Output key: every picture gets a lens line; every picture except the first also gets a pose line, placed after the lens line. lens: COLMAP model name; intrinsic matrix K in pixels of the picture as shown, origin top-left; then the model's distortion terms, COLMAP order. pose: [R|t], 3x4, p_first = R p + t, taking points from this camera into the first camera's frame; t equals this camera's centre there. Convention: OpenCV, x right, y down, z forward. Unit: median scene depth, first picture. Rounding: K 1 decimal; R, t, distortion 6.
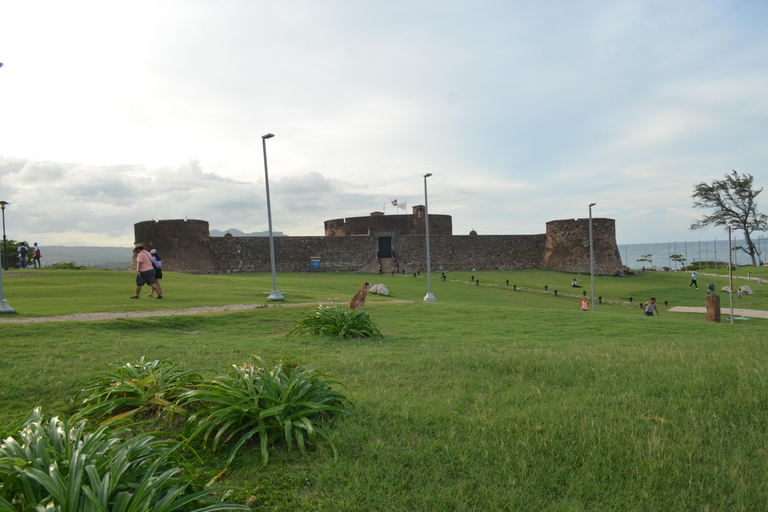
lens RADIAL K [[607.7, 0, 388.7], [0, 607.7, 269.1], [0, 0, 1]] dist [-0.008517, -0.004346]
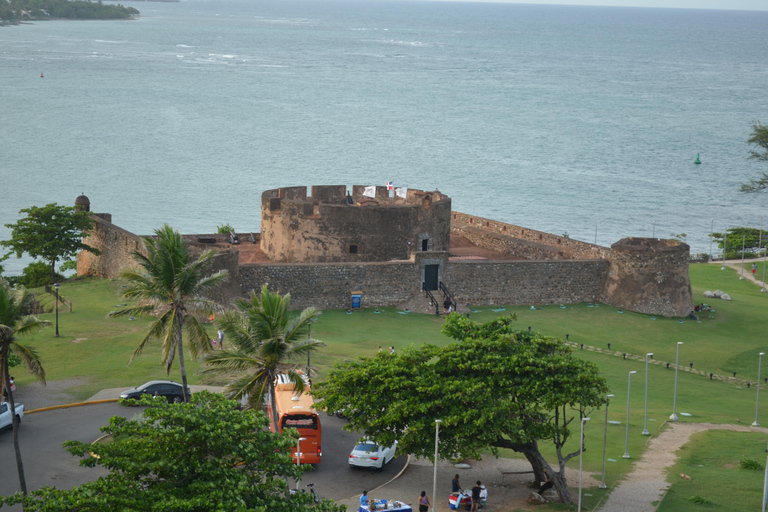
lens RADIAL K [[1771.5, 0, 384.6], [0, 1771.5, 277.1], [0, 0, 1]] dist [-0.052184, 0.363126]
pose [[0.947656, 0.020103, 0.318661, -0.799199], [-0.061398, 0.990864, 0.120081, -0.309870], [-0.313336, -0.133360, 0.940232, -1.154339]]
